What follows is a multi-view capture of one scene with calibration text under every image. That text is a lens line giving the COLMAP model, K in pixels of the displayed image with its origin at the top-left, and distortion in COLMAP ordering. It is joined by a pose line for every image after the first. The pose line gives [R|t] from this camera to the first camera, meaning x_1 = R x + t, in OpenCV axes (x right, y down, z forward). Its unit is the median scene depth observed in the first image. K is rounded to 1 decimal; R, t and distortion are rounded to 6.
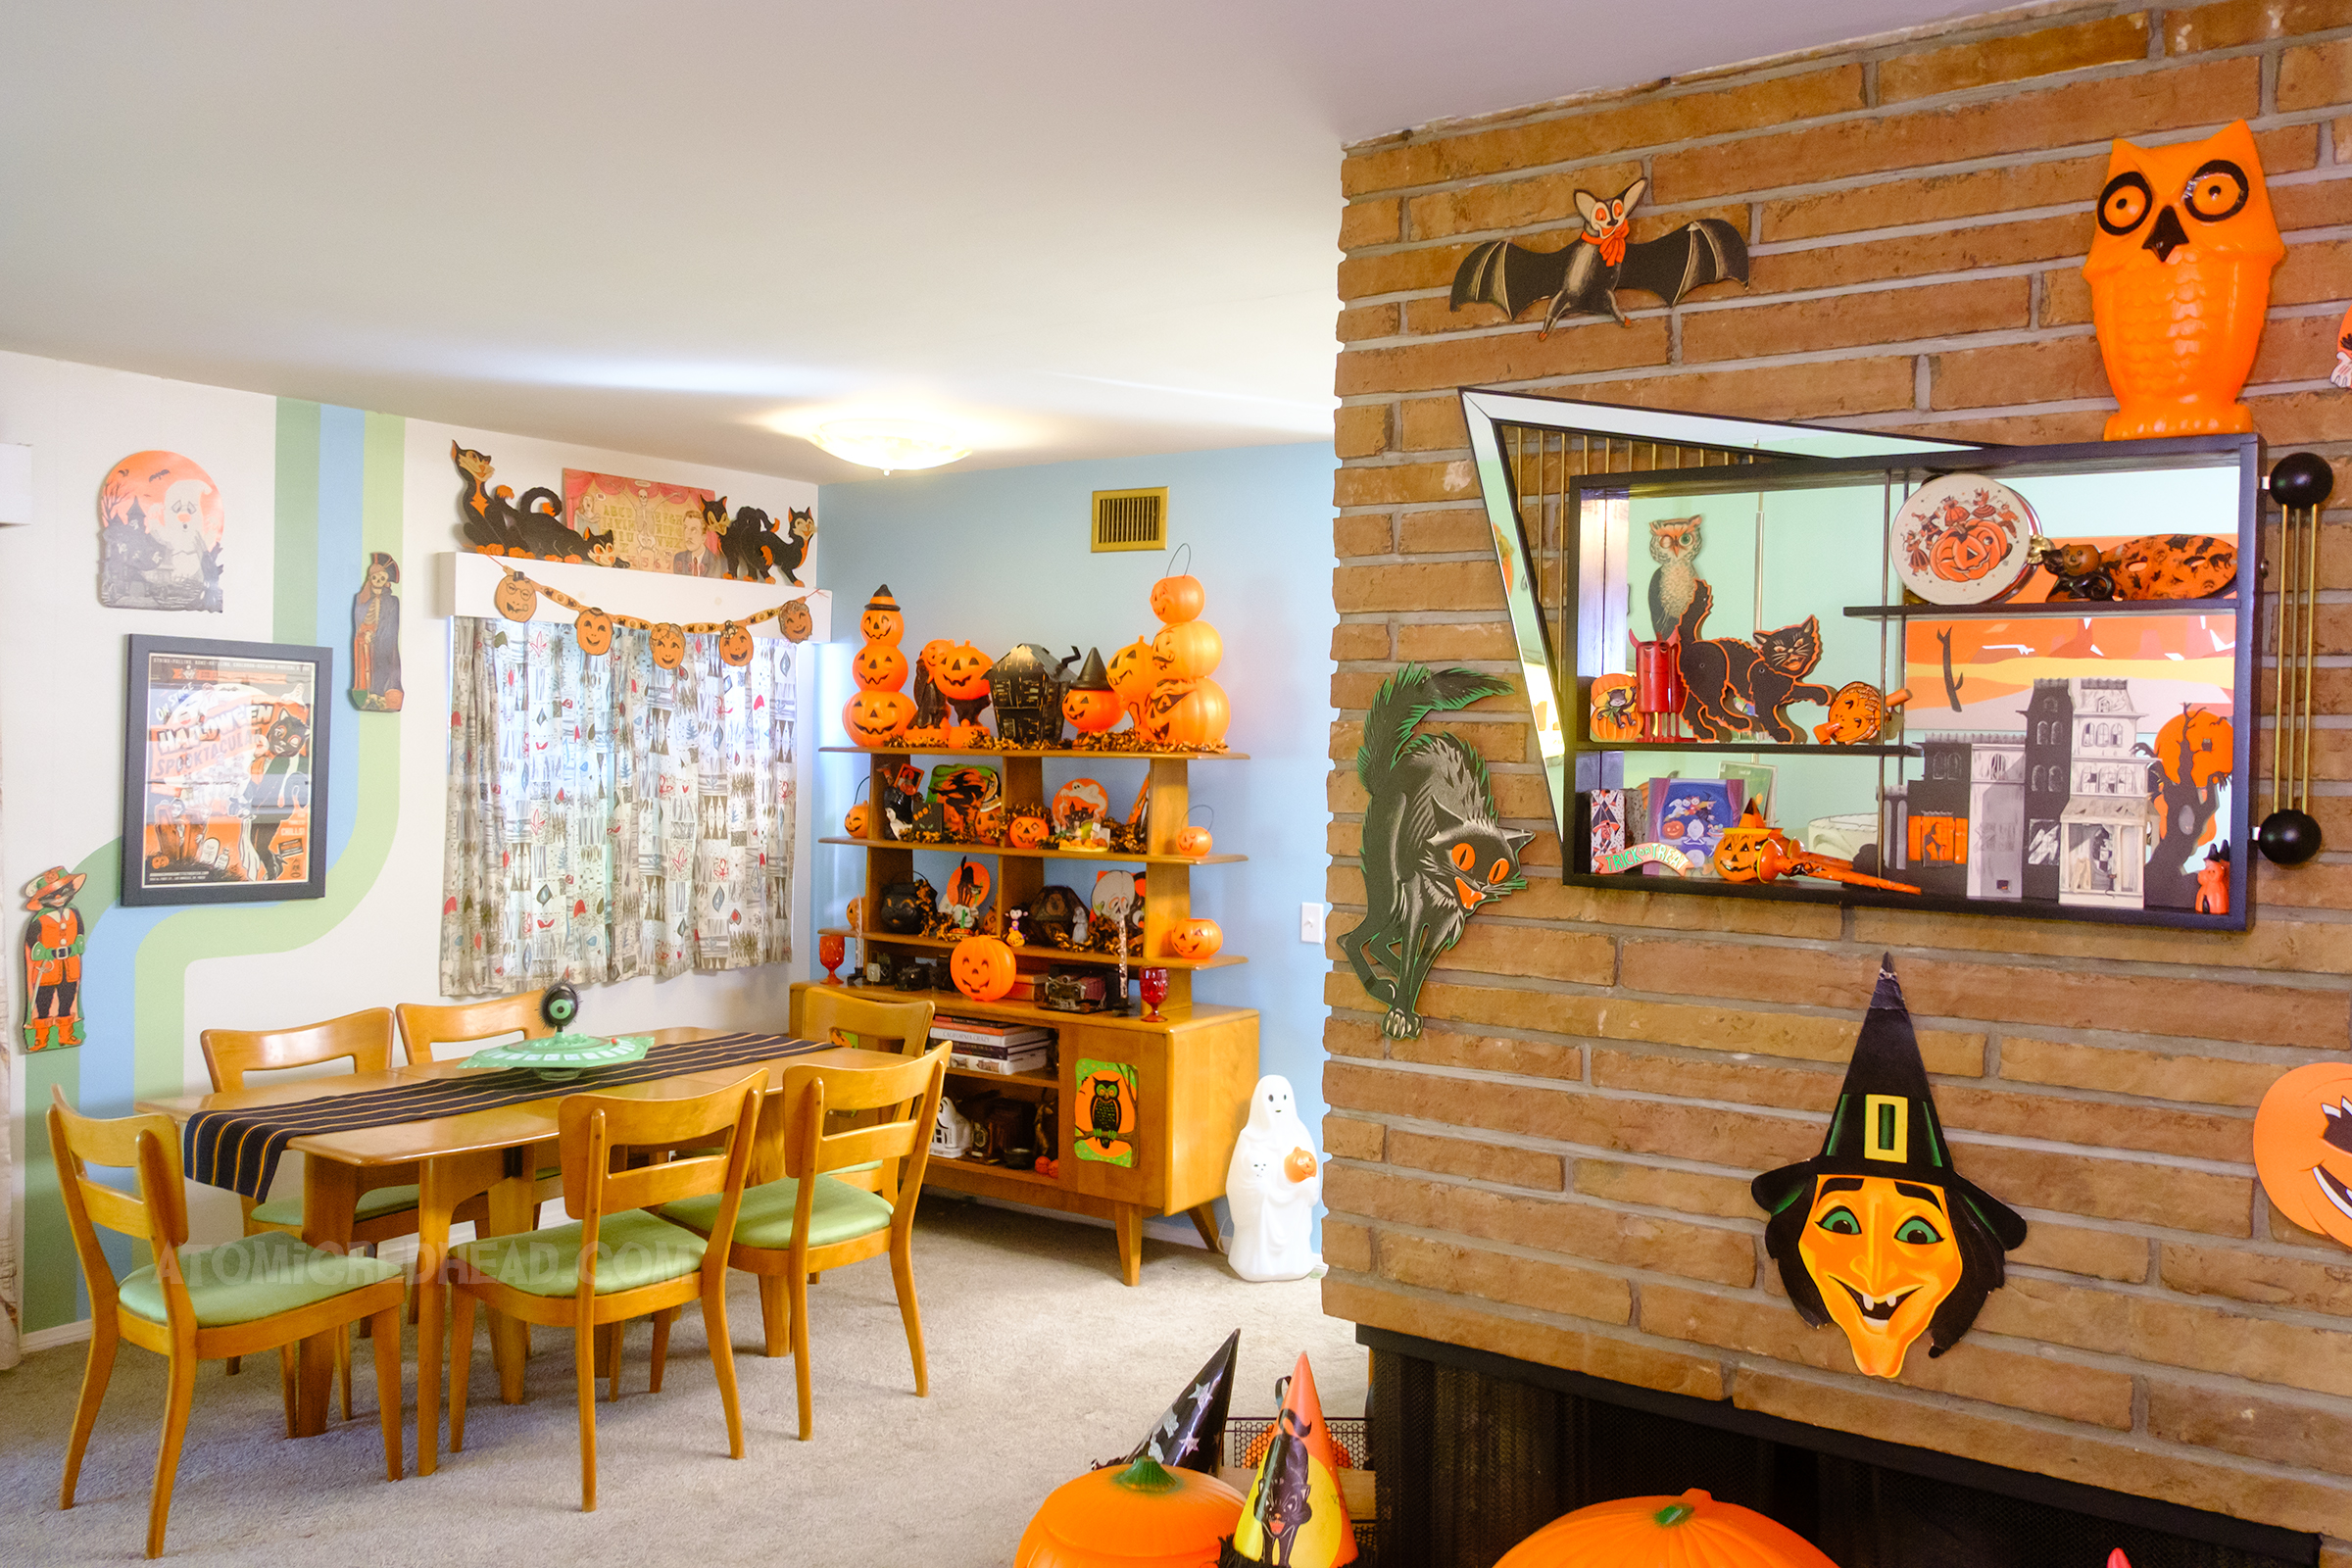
lens RADIAL K [[1890.5, 0, 1217.8], [0, 1890.5, 767.6], [0, 0, 1]] dist [-0.003763, -0.004360]
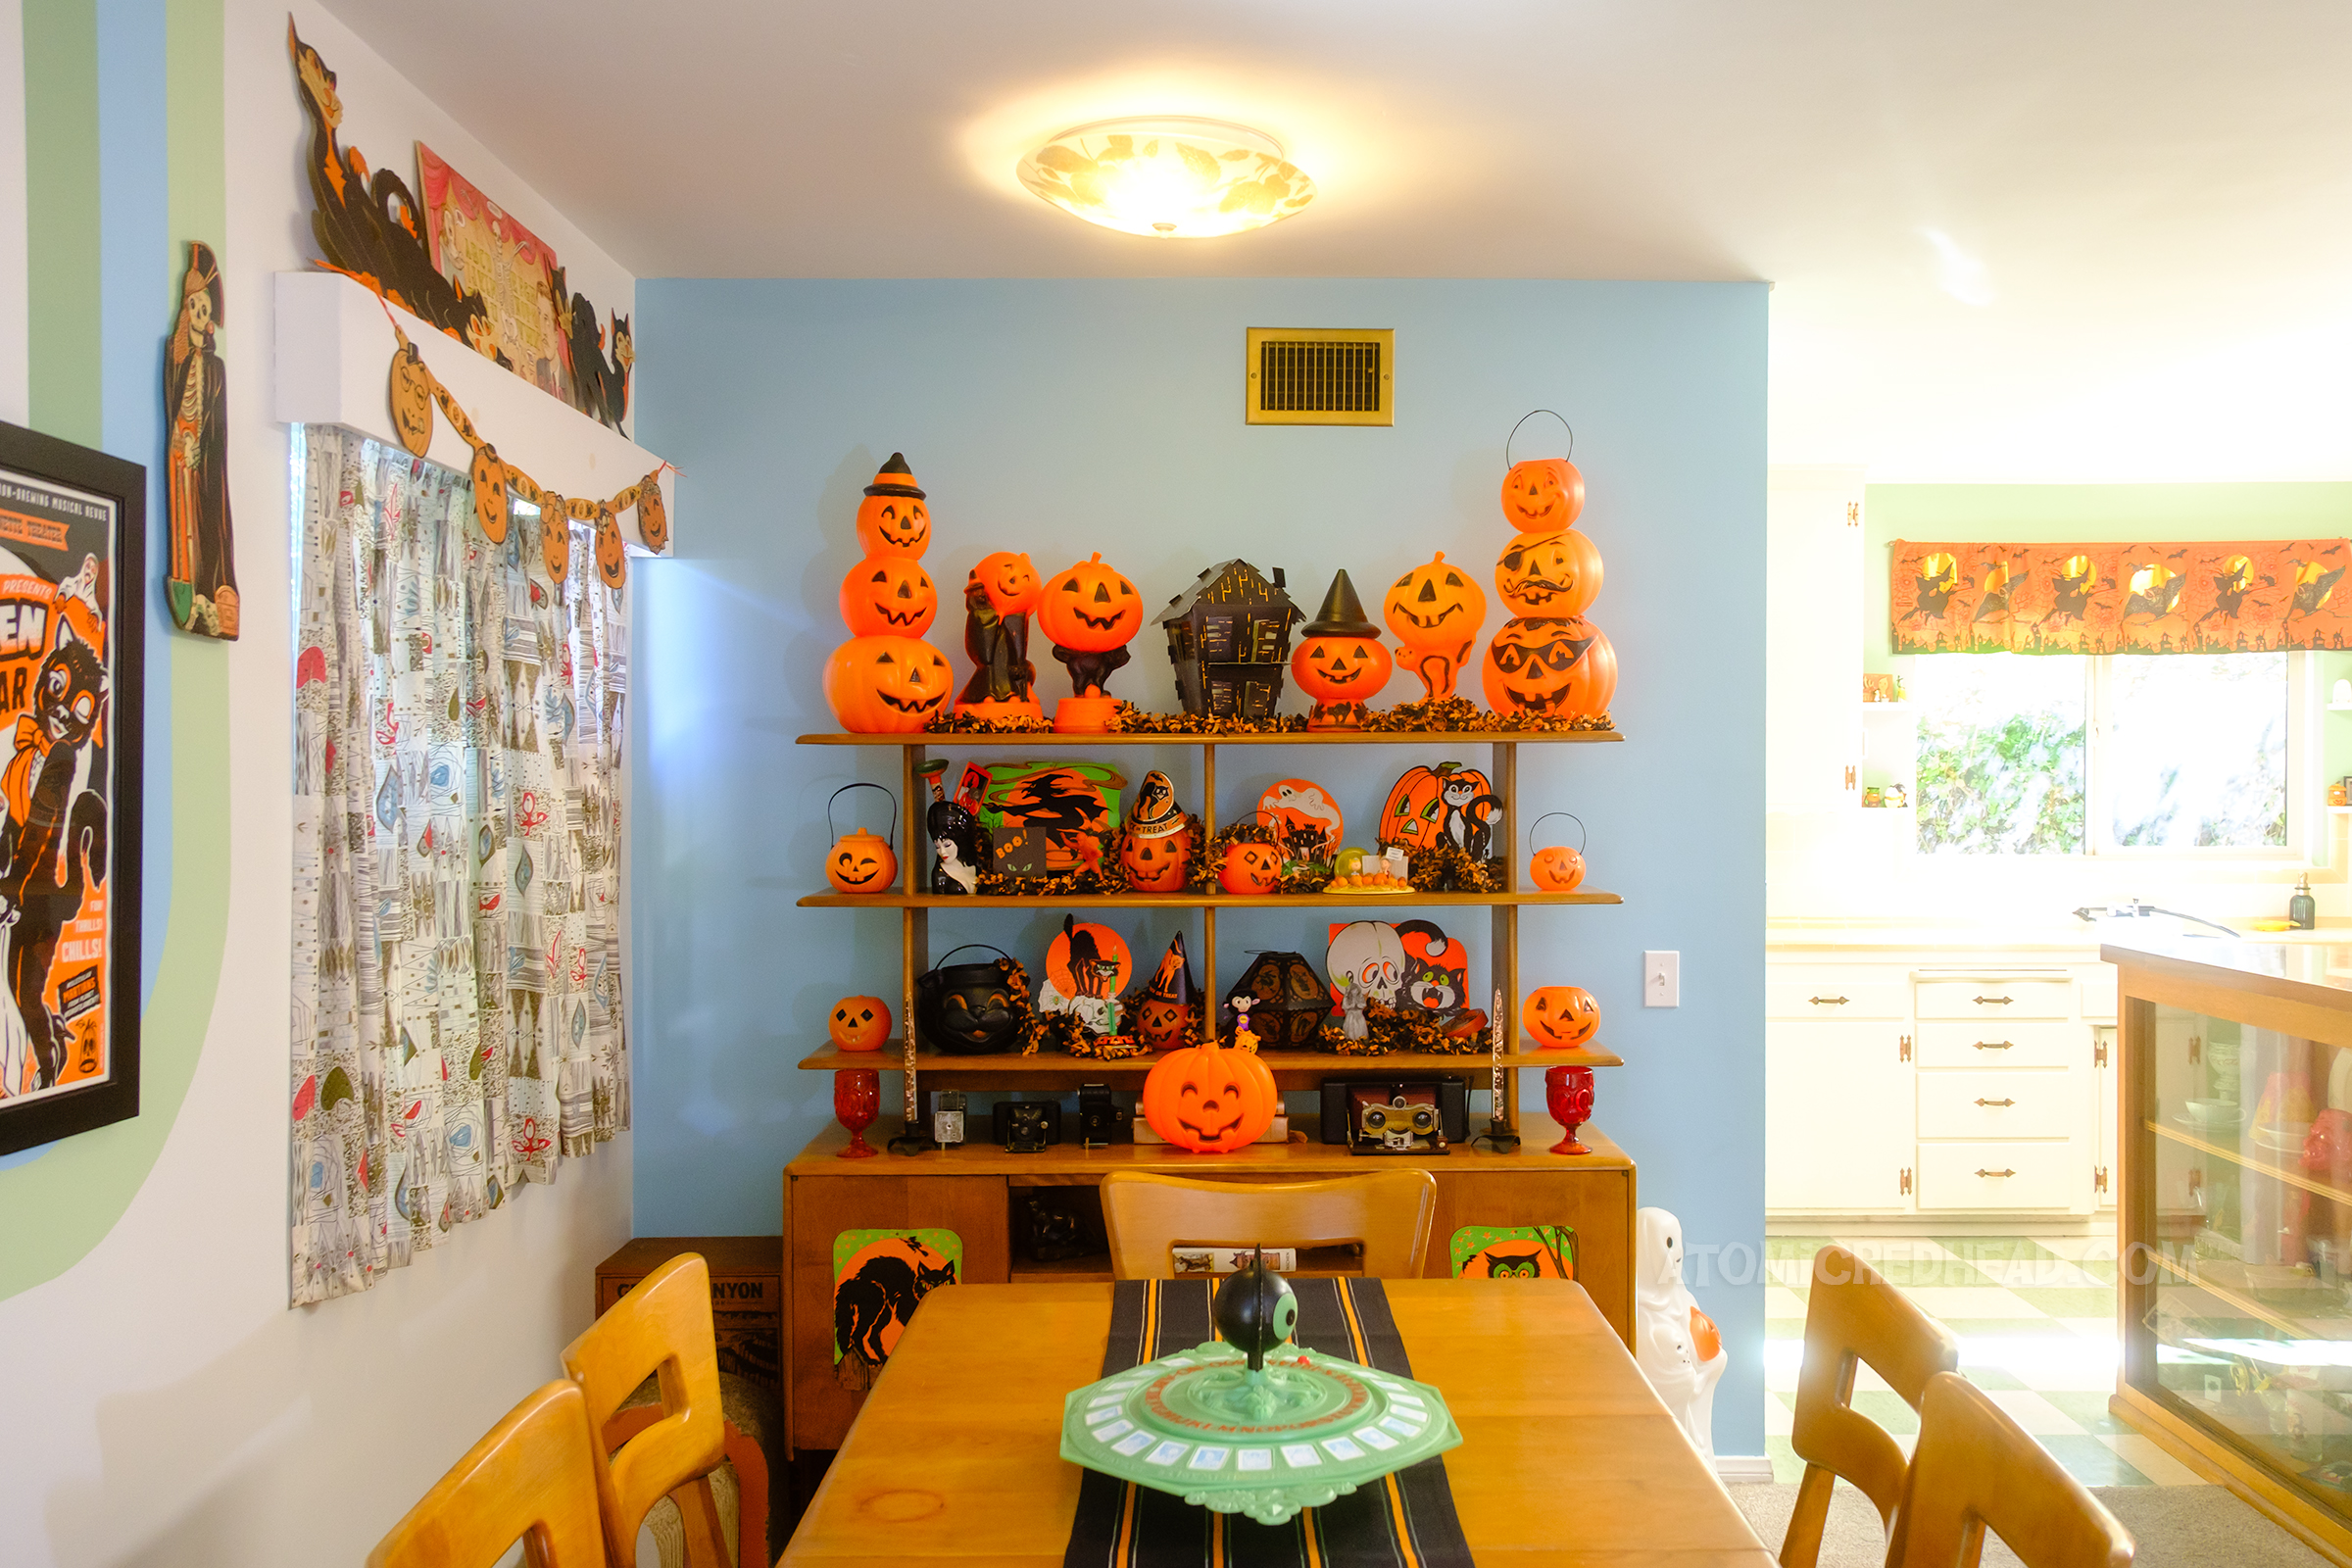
lens RADIAL K [[1908.5, 0, 1175.2], [0, 1908.5, 796.2], [0, 0, 1]] dist [0.034526, -0.000695]
pose [[0.825205, -0.024790, 0.564289, -0.550774], [0.022793, 0.999684, 0.010586, 0.004557], [-0.564373, 0.004126, 0.825510, 0.590429]]
